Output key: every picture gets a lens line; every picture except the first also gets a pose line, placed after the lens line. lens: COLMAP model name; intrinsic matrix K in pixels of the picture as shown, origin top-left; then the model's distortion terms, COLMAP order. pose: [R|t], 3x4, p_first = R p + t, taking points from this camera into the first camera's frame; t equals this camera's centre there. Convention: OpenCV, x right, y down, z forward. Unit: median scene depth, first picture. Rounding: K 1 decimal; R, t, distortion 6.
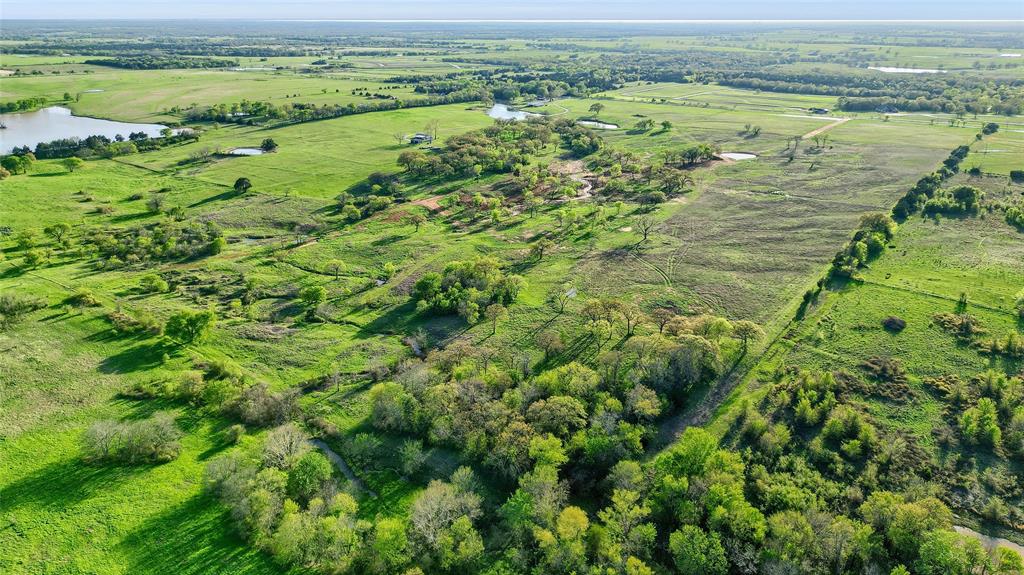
lens RADIAL K [[722.8, 0, 503.7], [0, 722.8, 287.5], [0, 0, 1]] dist [0.082695, -0.094942]
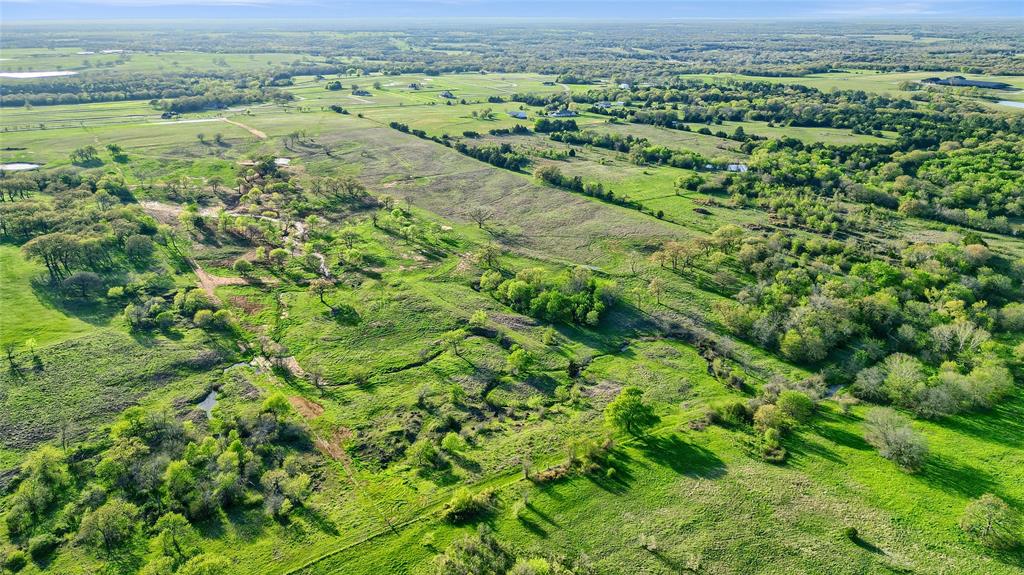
lens RADIAL K [[722.8, 0, 503.7], [0, 722.8, 287.5], [0, 0, 1]] dist [0.082695, -0.094942]
pose [[0.324033, -0.333106, 0.885462, -0.806252], [0.325294, 0.918122, 0.226352, -0.220311], [-0.888362, 0.214690, 0.405859, 0.519495]]
